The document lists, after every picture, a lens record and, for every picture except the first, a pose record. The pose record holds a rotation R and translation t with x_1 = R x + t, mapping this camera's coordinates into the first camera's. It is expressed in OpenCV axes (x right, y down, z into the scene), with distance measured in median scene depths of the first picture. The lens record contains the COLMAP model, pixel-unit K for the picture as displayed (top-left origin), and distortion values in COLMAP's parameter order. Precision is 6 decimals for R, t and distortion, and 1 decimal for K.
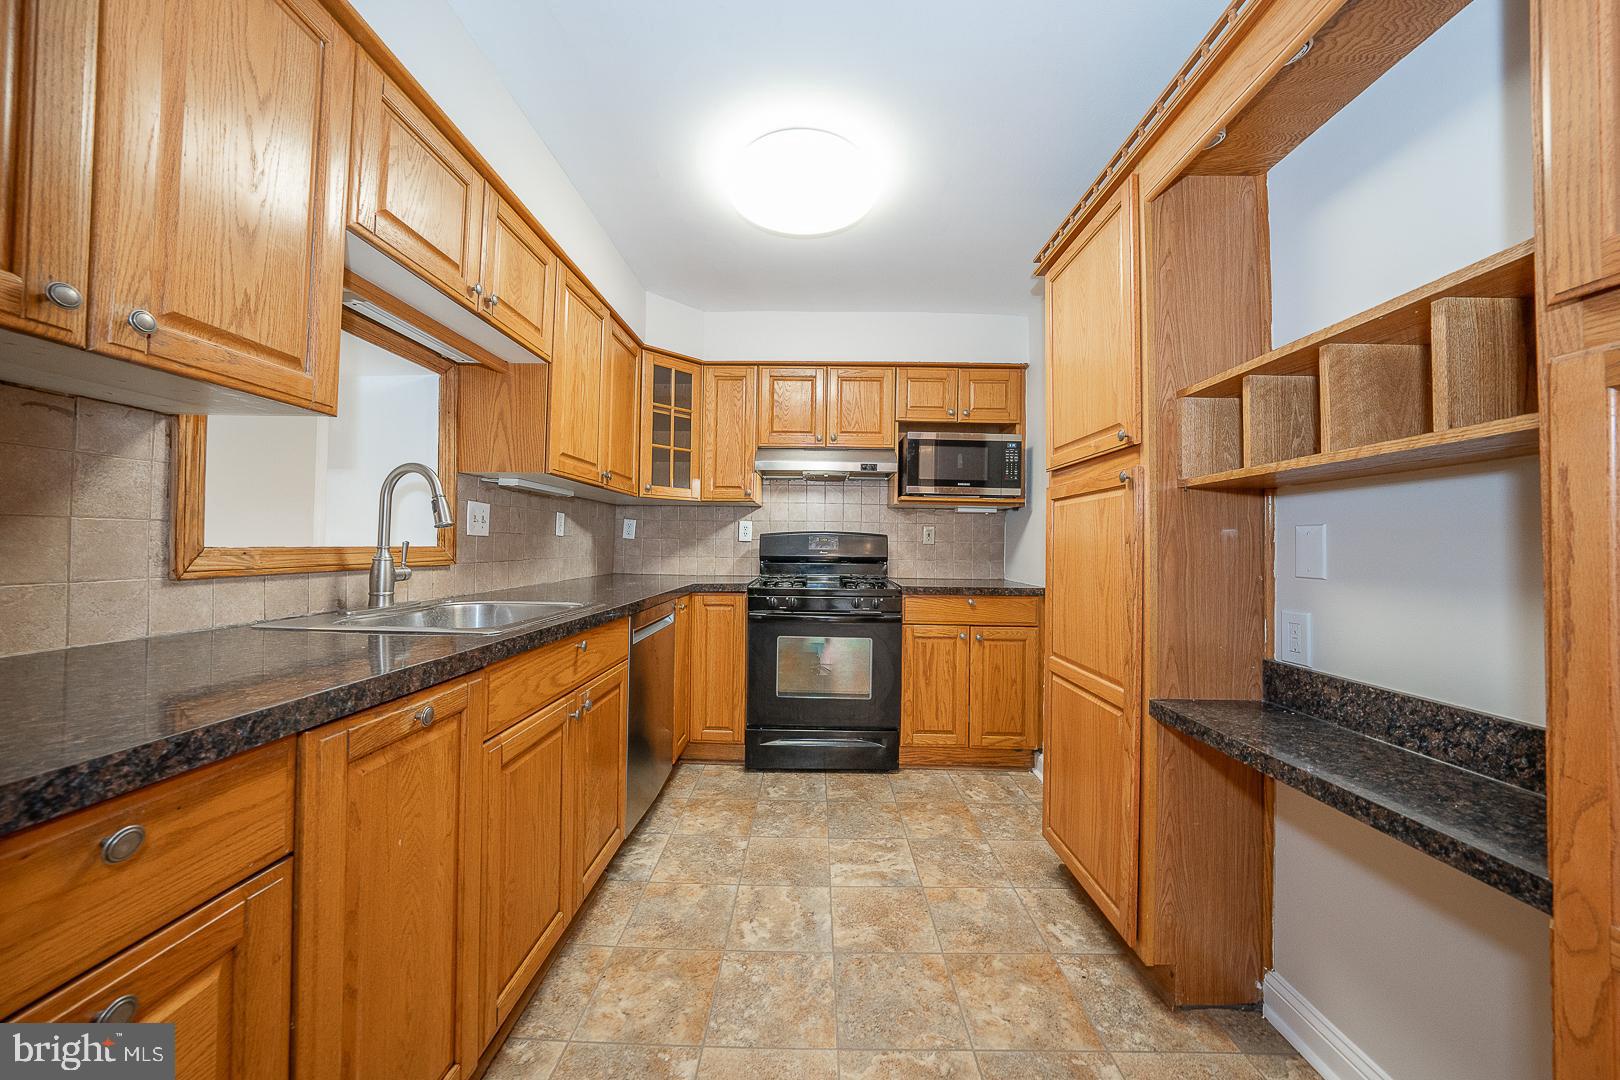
lens RADIAL K [[554.9, 0, 812.4], [0, 554.9, 533.1], [0, 0, 1]] dist [-0.031847, 0.006835]
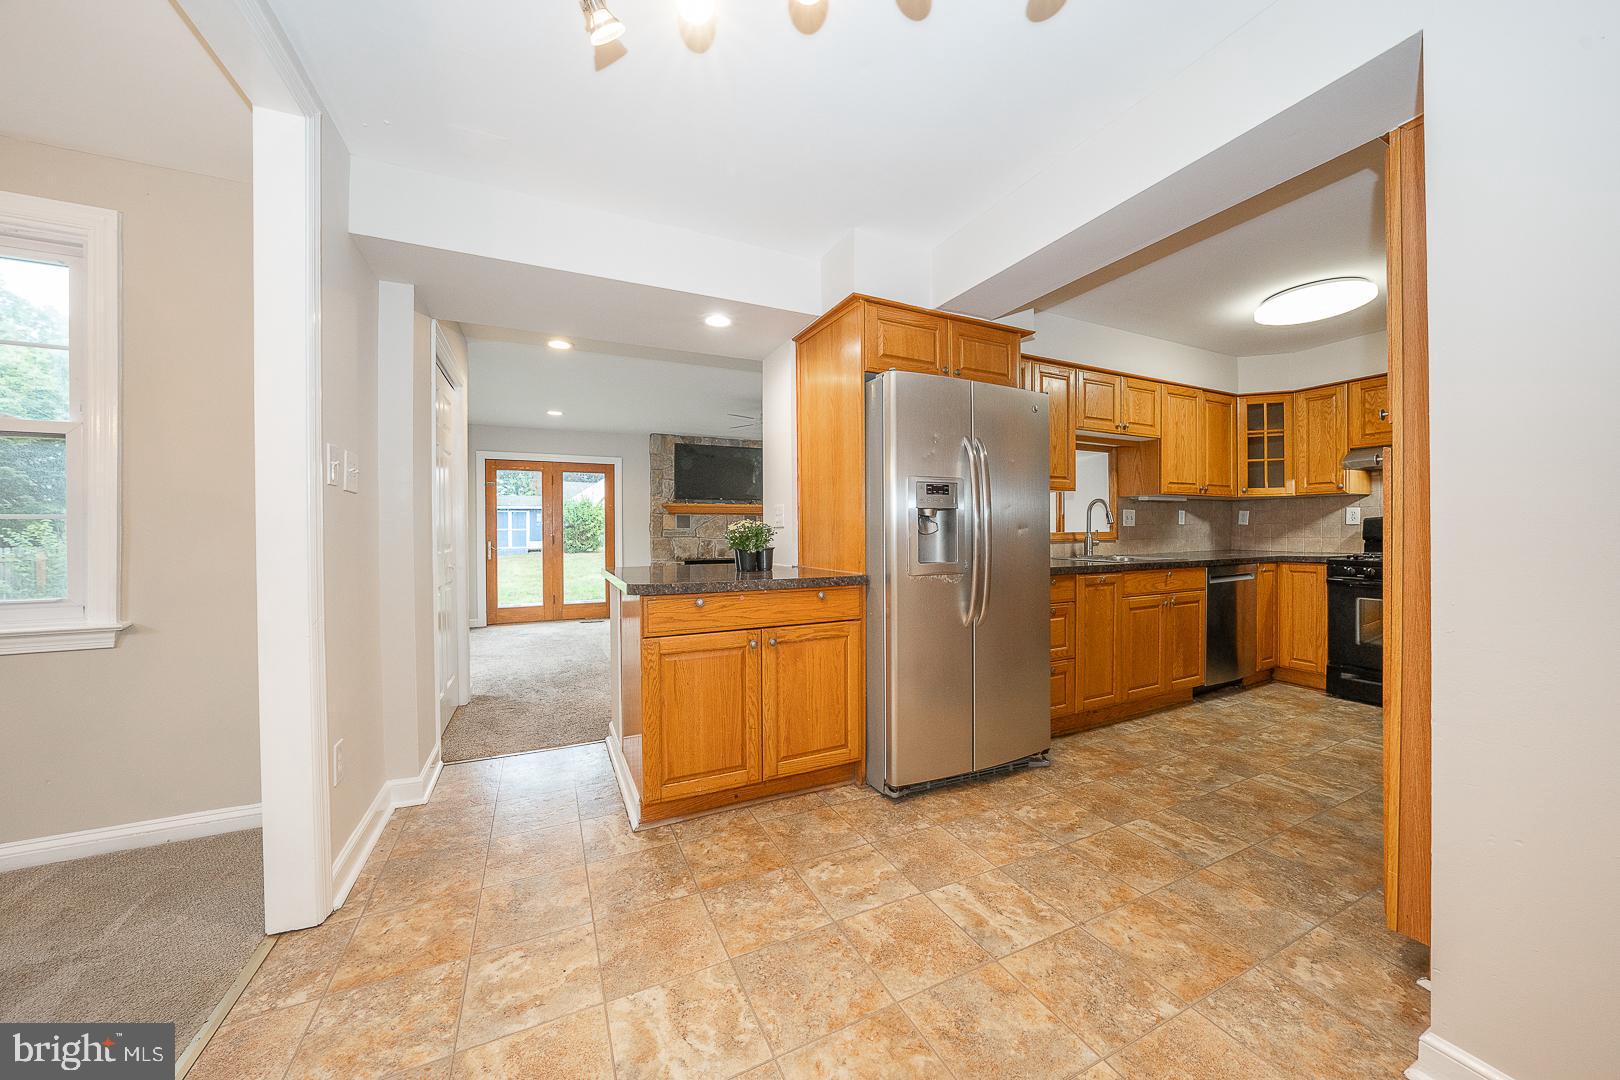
lens RADIAL K [[554.9, 0, 812.4], [0, 554.9, 533.1], [0, 0, 1]] dist [-0.031847, 0.006835]
pose [[0.440505, -0.010744, -0.897686, 0.678278], [0.031992, 0.999481, 0.003737, -0.014438], [0.897180, -0.030365, 0.440620, -0.919388]]
